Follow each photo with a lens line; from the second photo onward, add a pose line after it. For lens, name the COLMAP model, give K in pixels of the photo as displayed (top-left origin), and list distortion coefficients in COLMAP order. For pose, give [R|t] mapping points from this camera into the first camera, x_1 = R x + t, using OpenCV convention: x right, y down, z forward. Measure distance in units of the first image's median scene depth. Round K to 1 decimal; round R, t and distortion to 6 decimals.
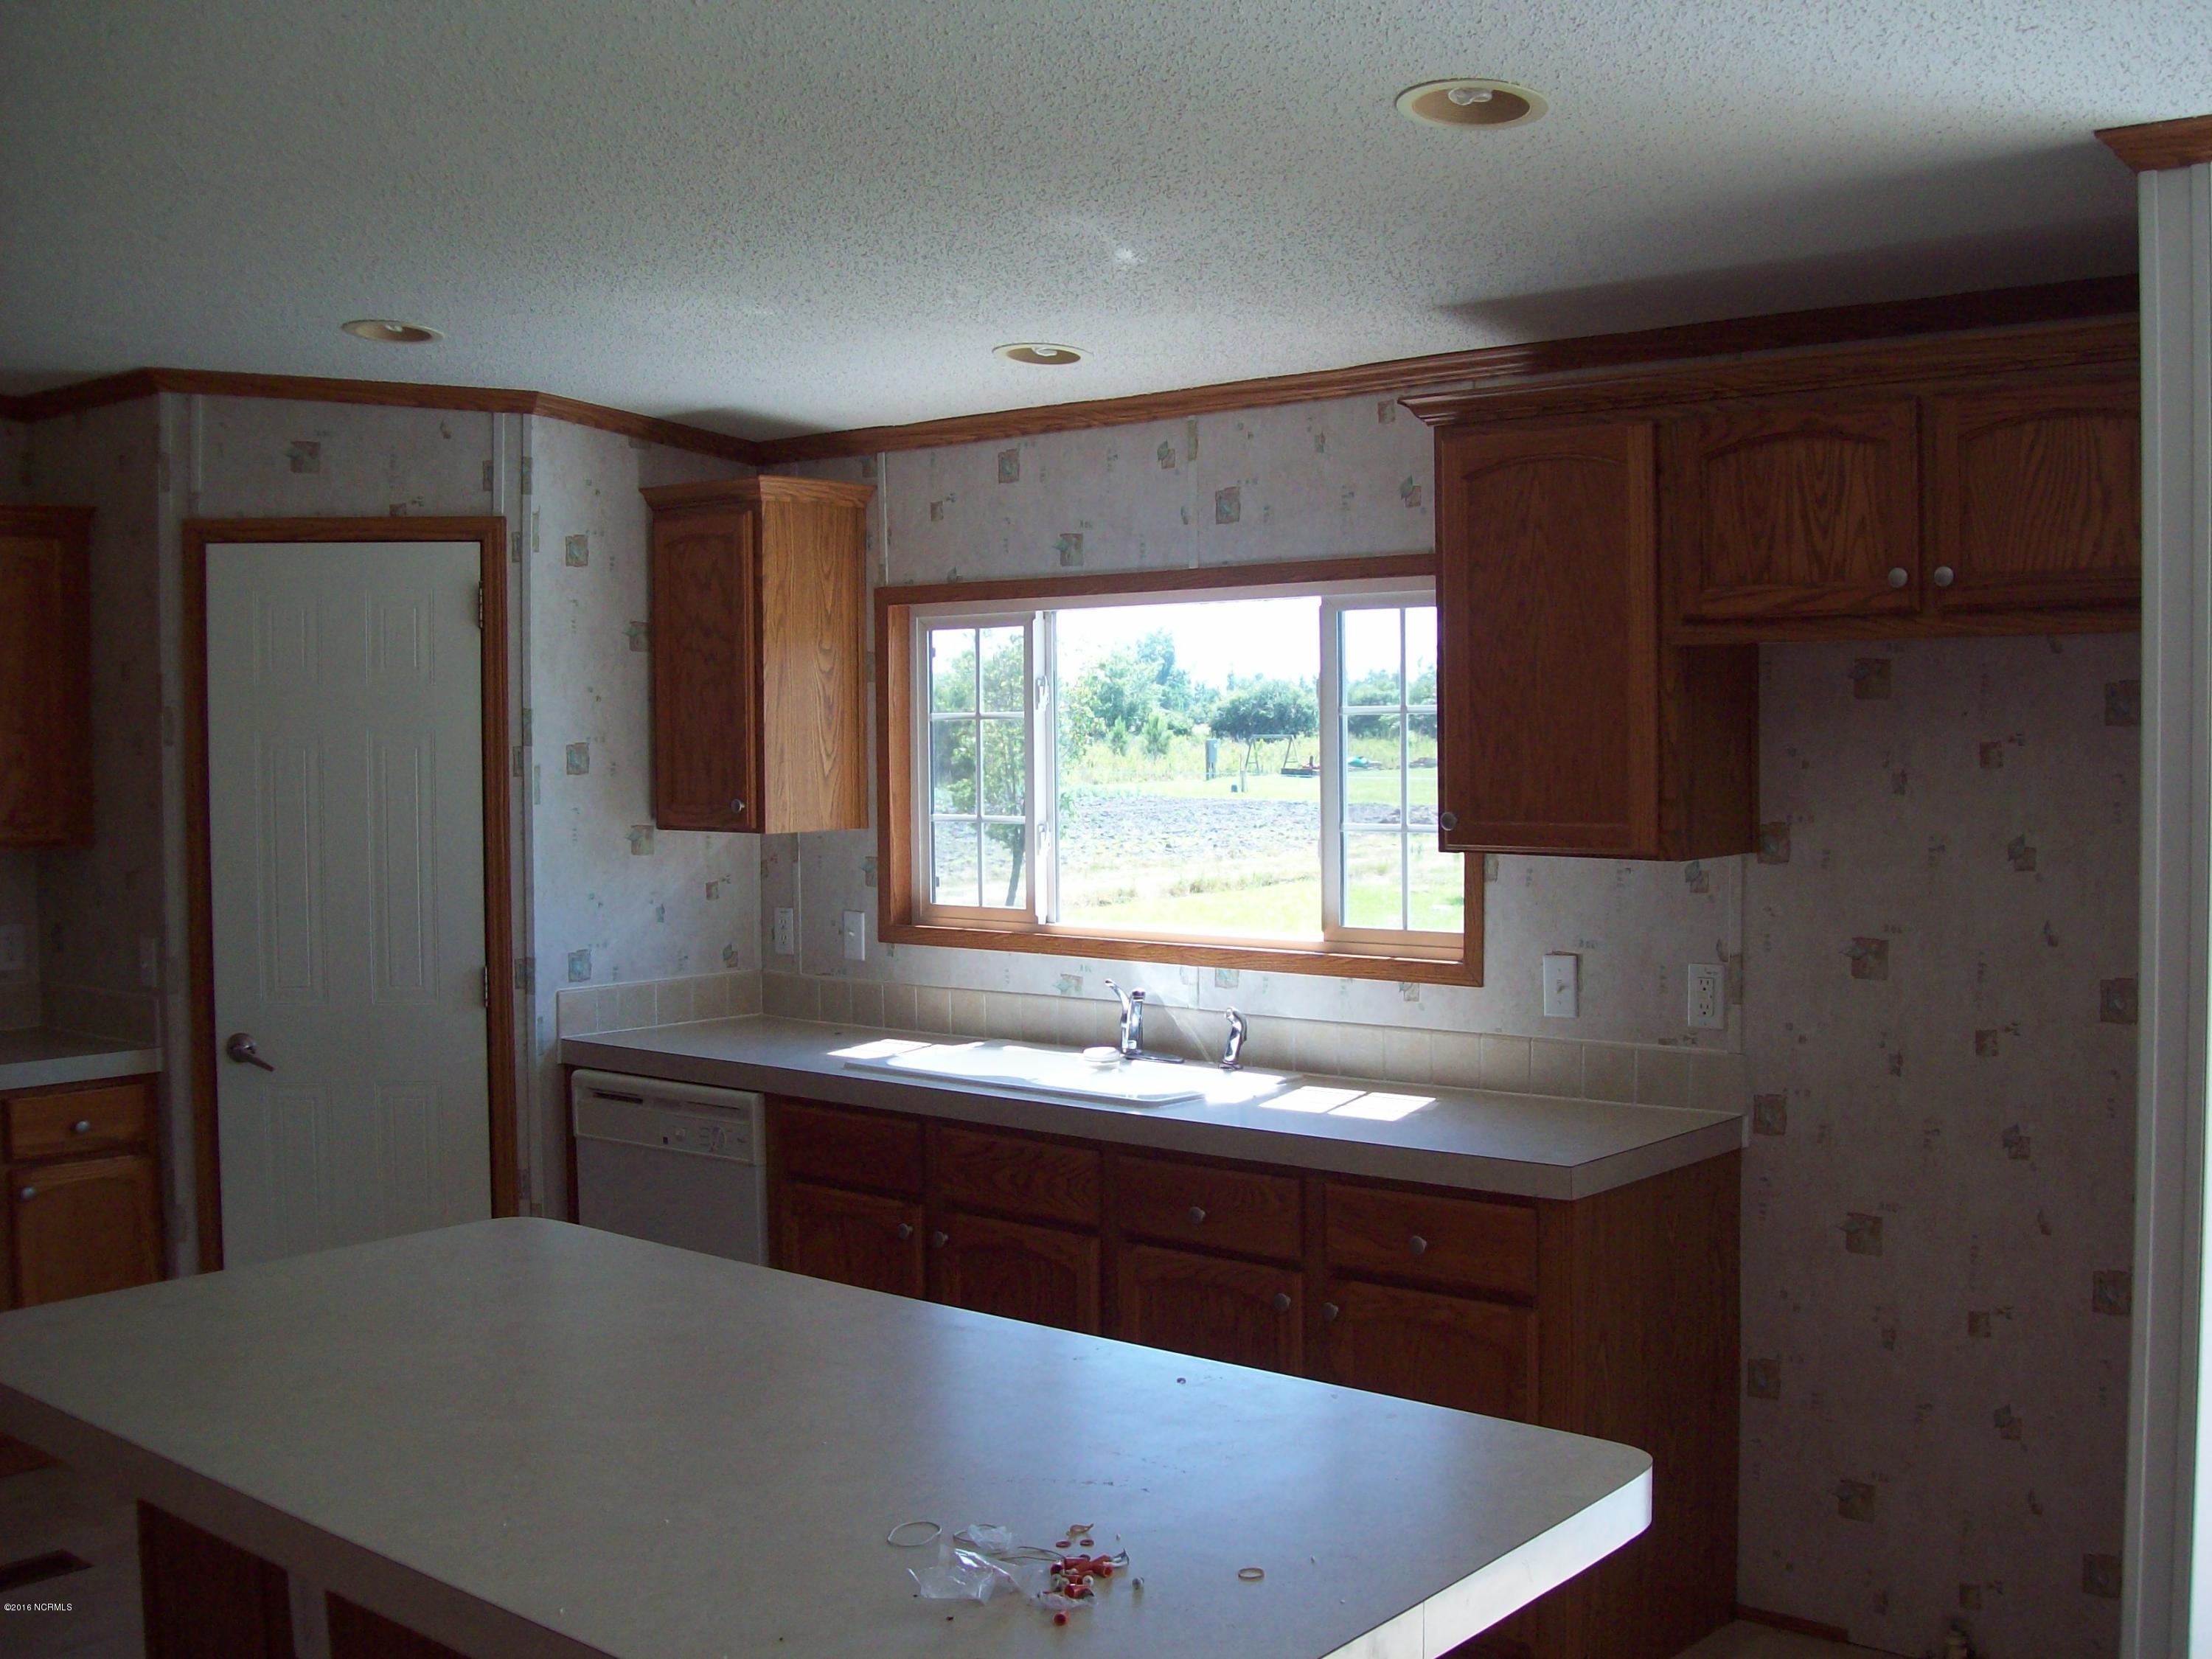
lens RADIAL K [[2325.7, 0, 1105.4], [0, 2325.7, 834.7], [0, 0, 1]] dist [-0.136844, 0.000000]
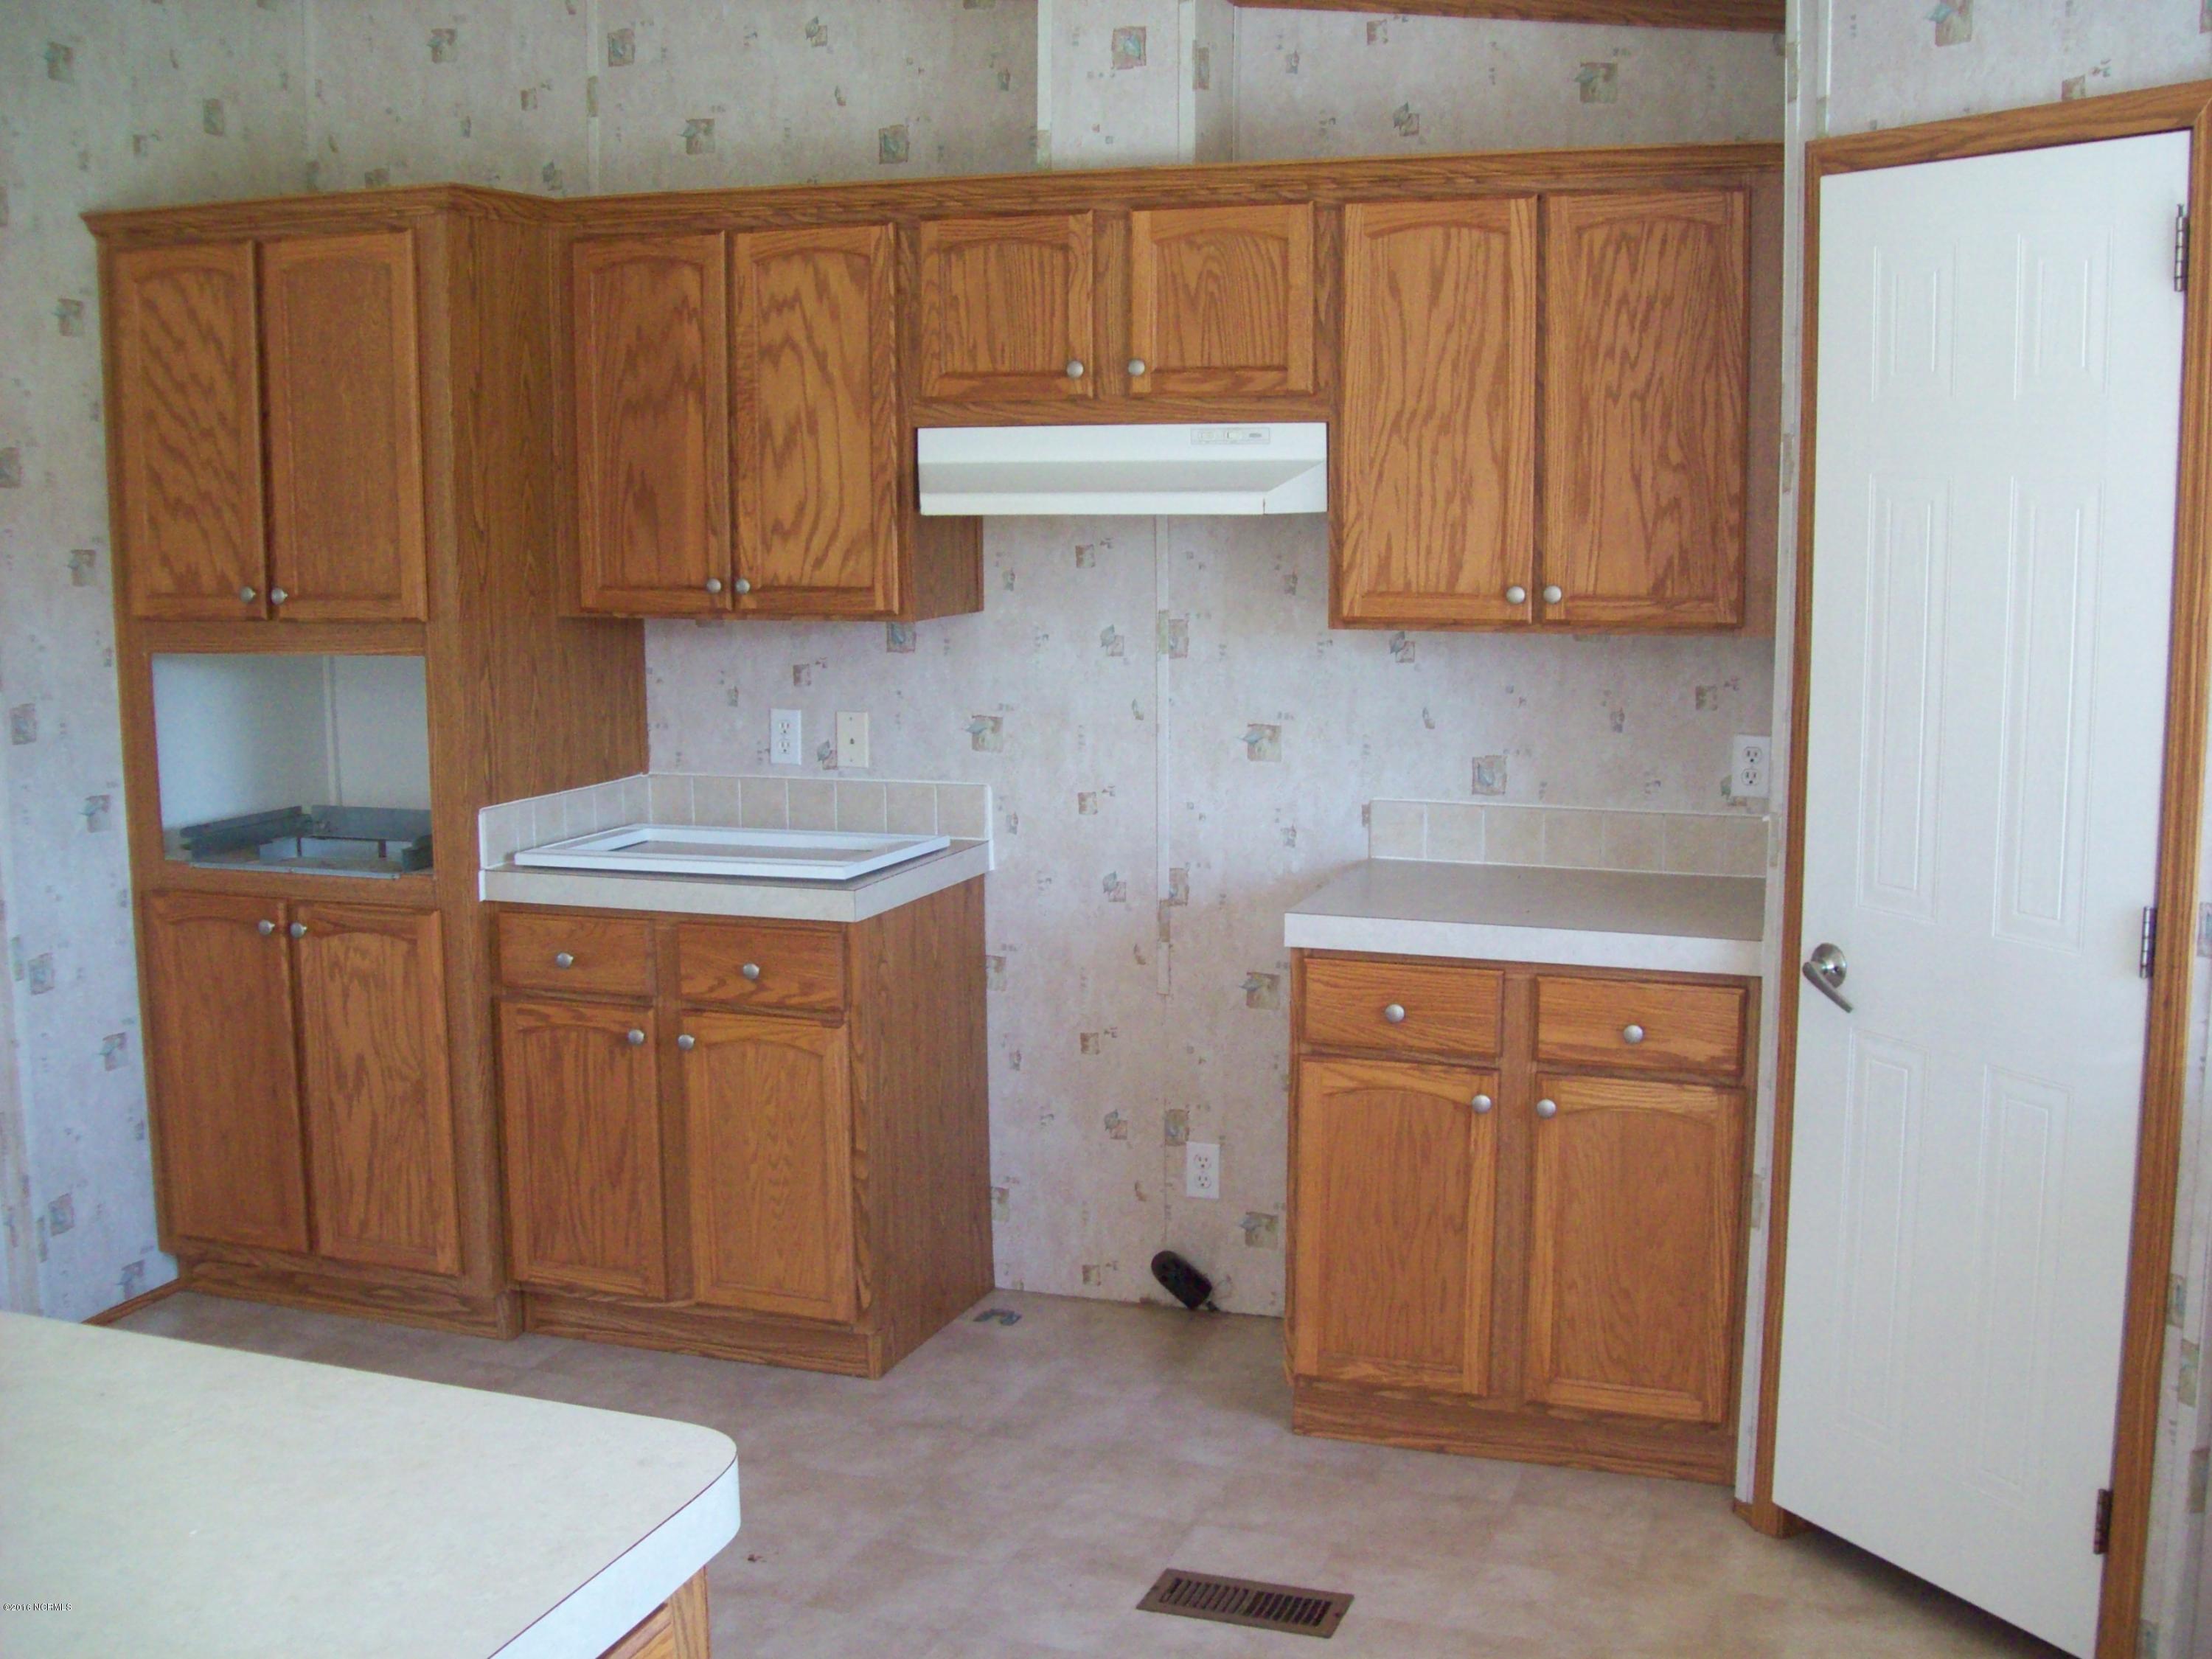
lens RADIAL K [[2325.7, 0, 1107.4], [0, 2325.7, 815.6], [0, 0, 1]] dist [-0.136844, 0.000000]
pose [[0.362918, 0.138088, -0.921533, 0.140413], [-0.044037, 0.990395, 0.131065, -0.025056], [0.930780, -0.006985, 0.365513, 0.573364]]
